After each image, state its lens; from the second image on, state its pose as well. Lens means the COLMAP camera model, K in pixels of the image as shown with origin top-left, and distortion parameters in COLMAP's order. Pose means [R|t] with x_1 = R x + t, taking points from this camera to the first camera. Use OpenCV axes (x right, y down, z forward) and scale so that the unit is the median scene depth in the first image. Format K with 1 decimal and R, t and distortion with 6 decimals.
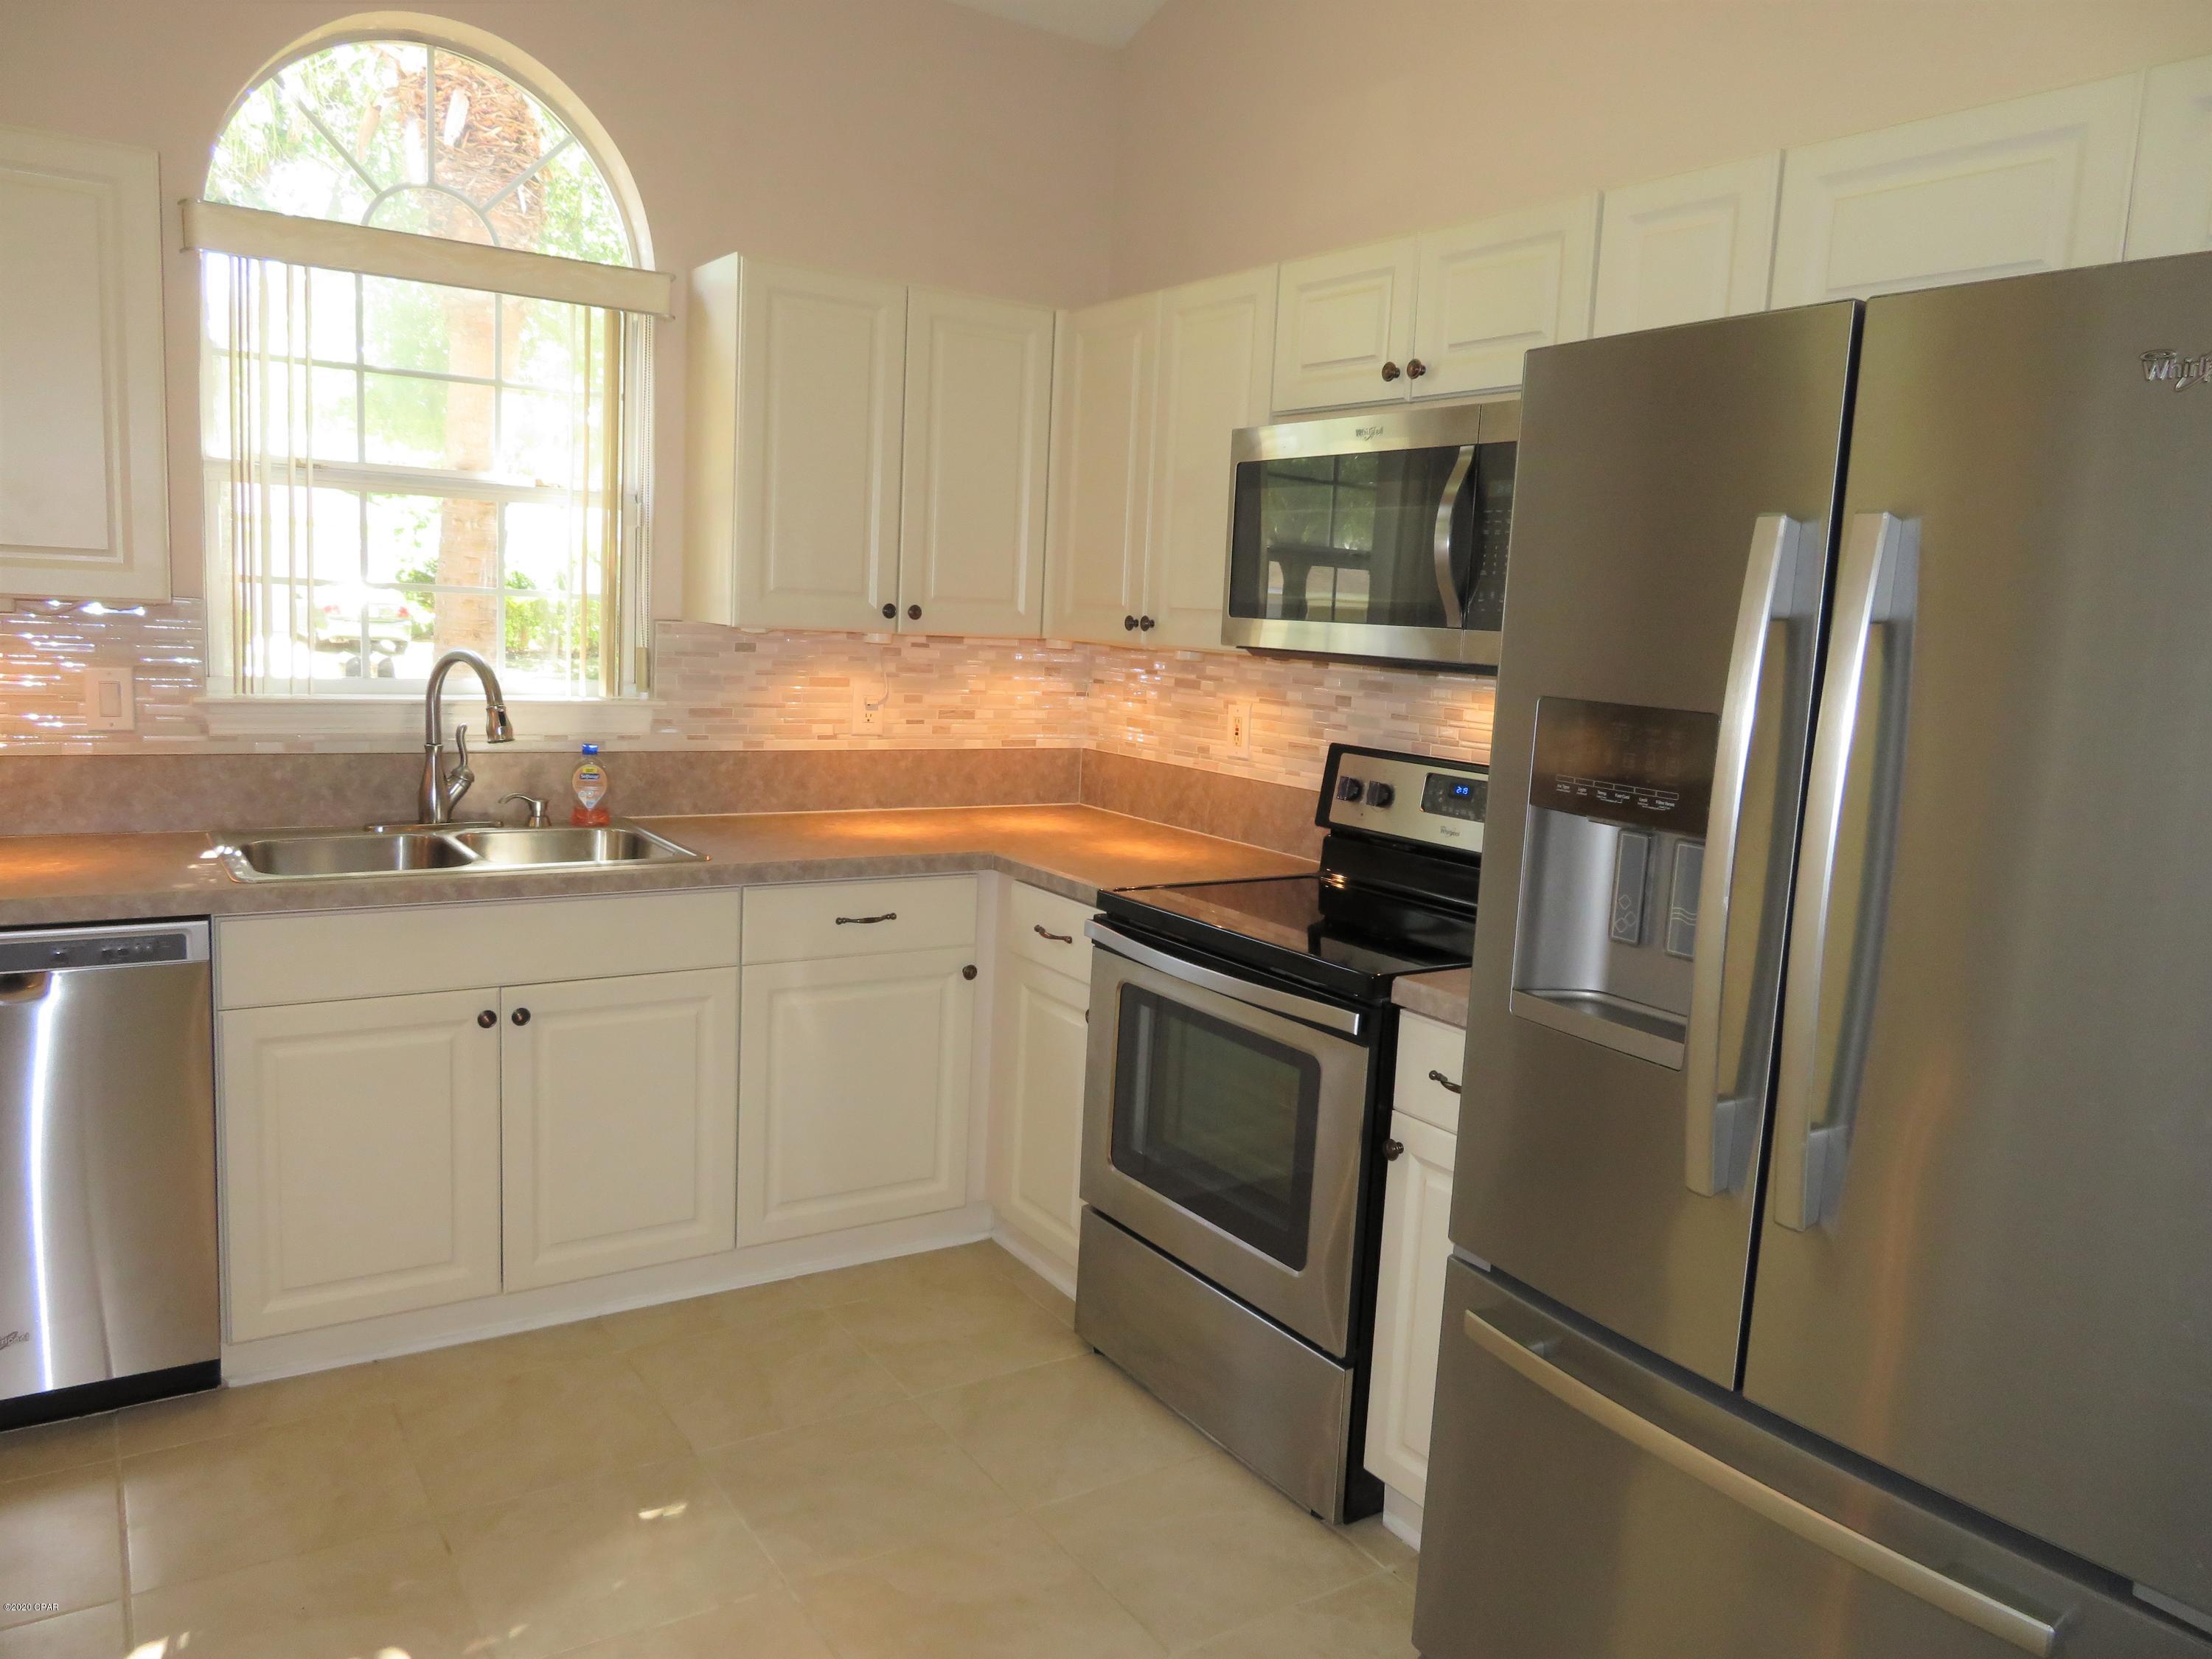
lens RADIAL K [[1562.4, 0, 1106.0], [0, 1562.4, 829.5], [0, 0, 1]] dist [-0.007533, -0.004080]
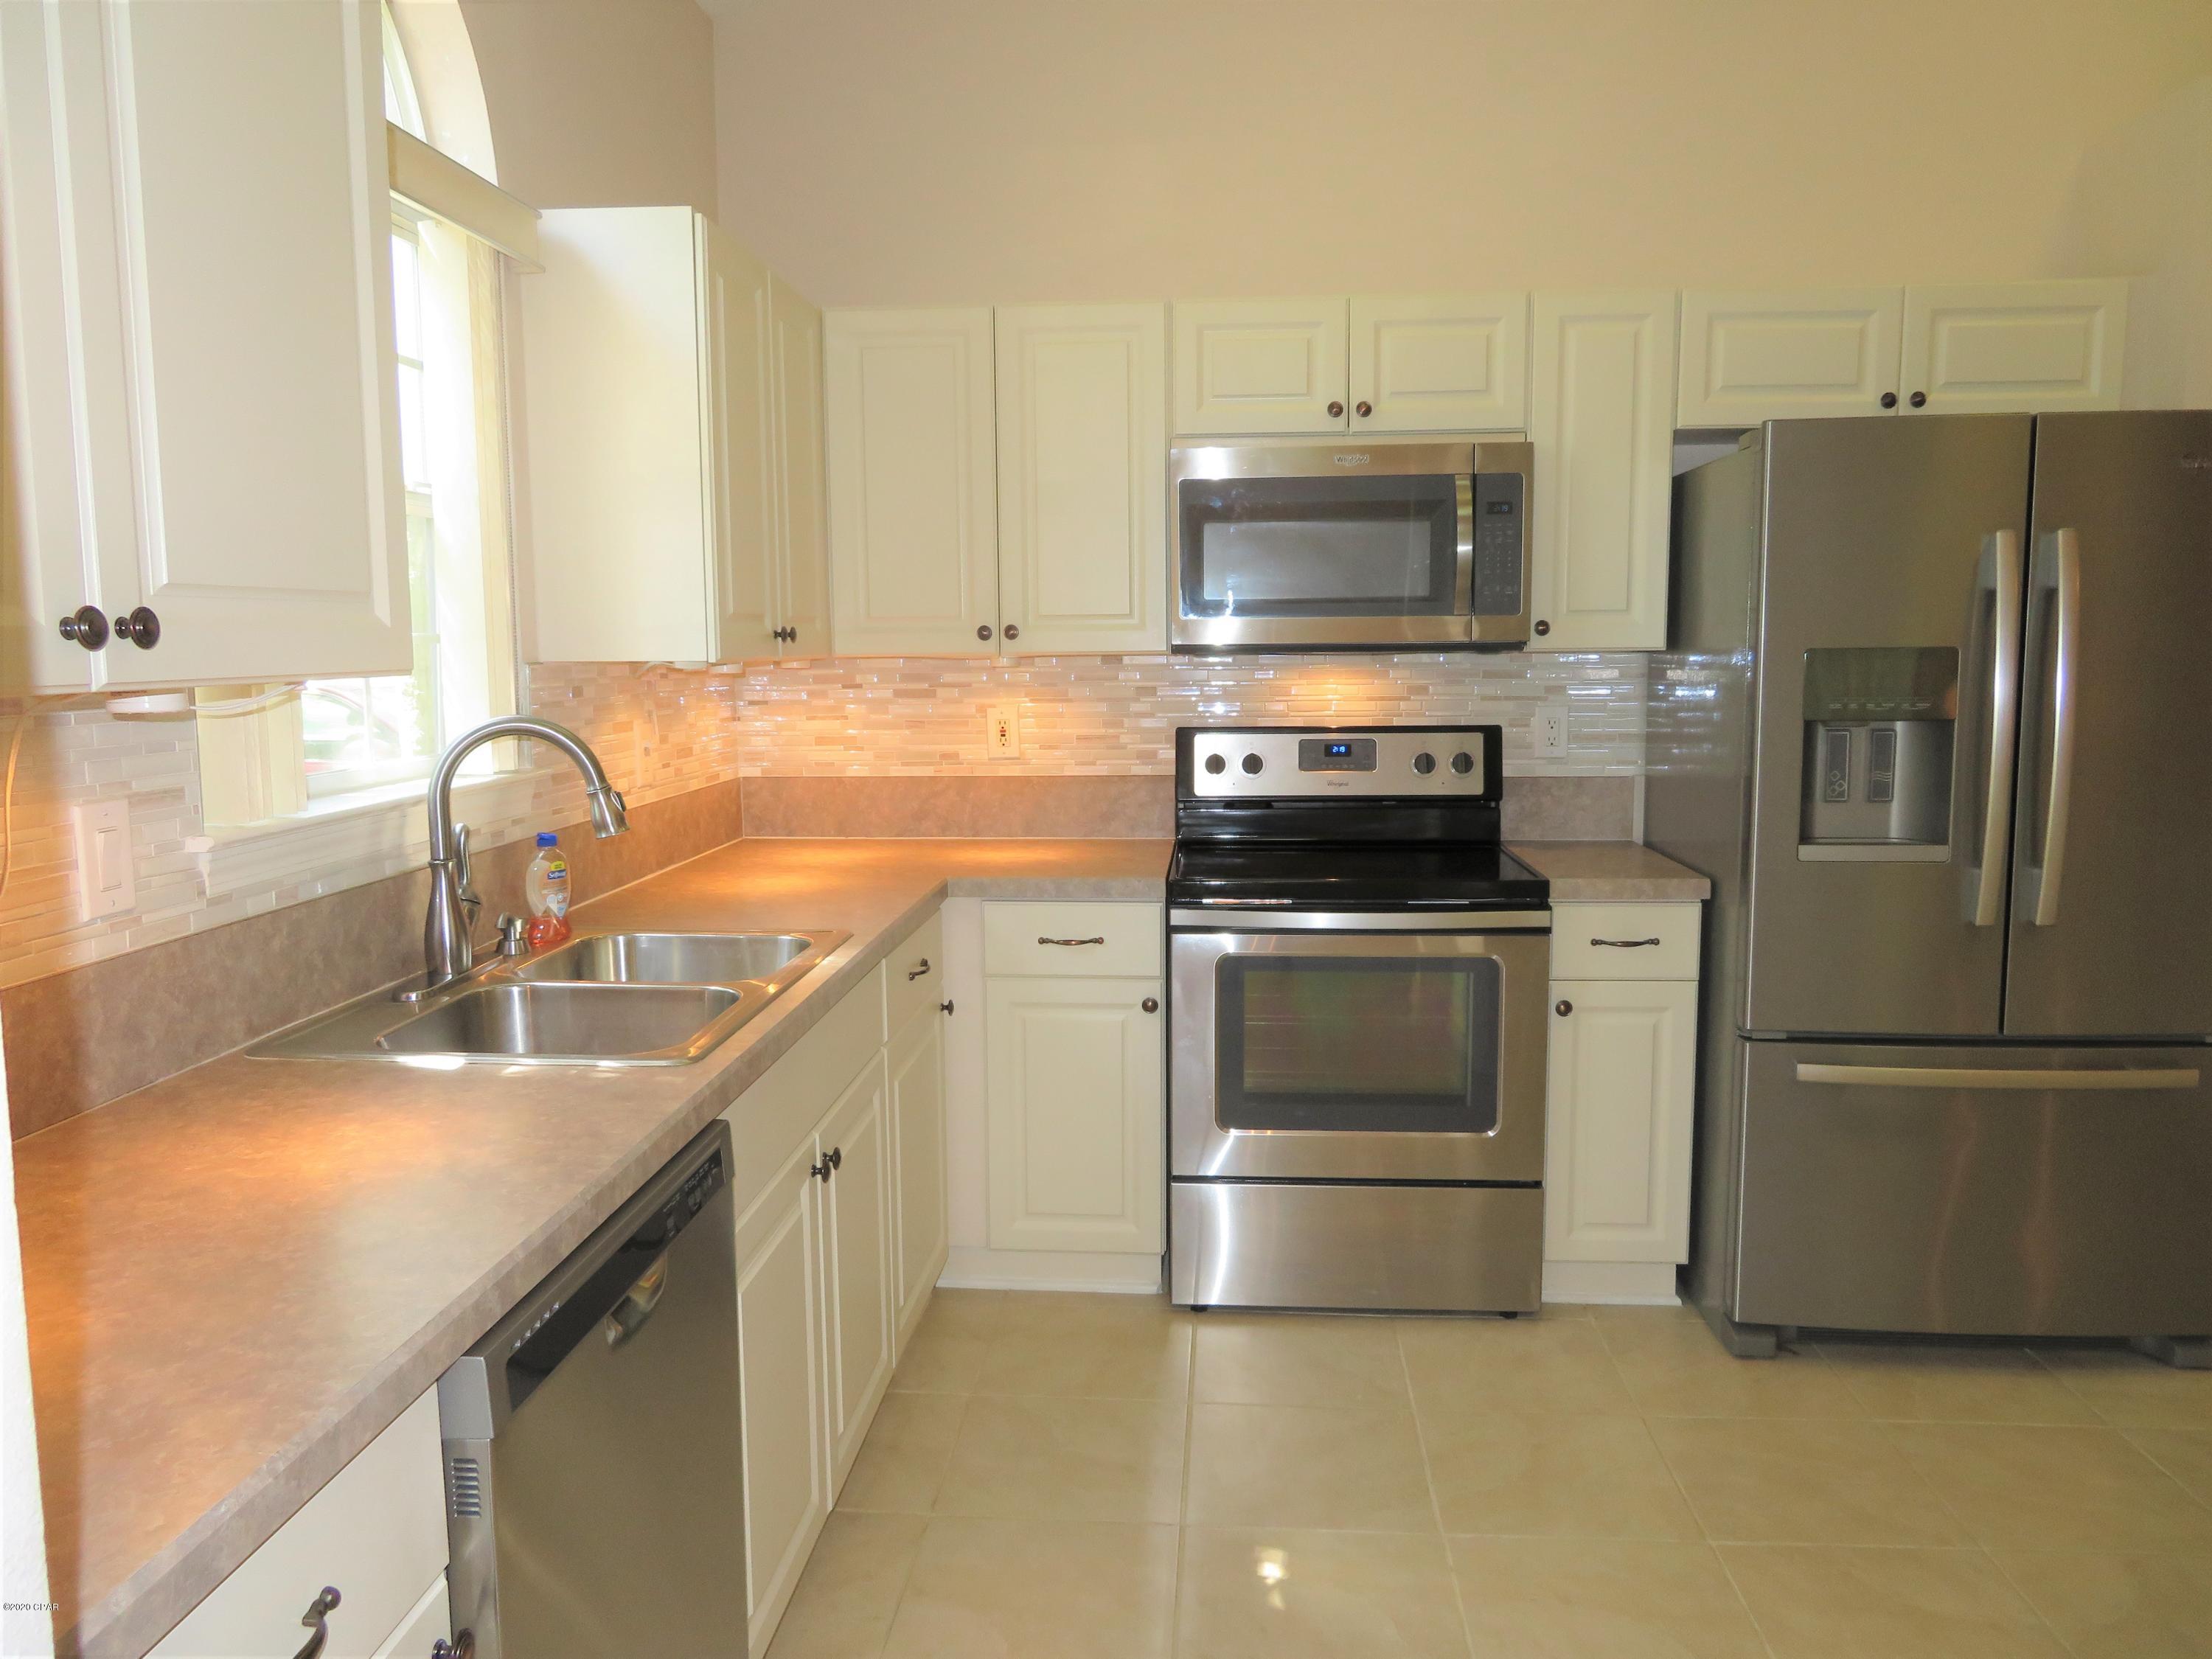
lens RADIAL K [[1562.4, 0, 1106.0], [0, 1562.4, 829.5], [0, 0, 1]] dist [-0.007533, -0.004080]
pose [[0.619167, -0.152481, 0.770313, -0.719389], [0.152488, 0.985640, 0.072536, -0.067550], [-0.770311, 0.072551, 0.633527, 0.306558]]
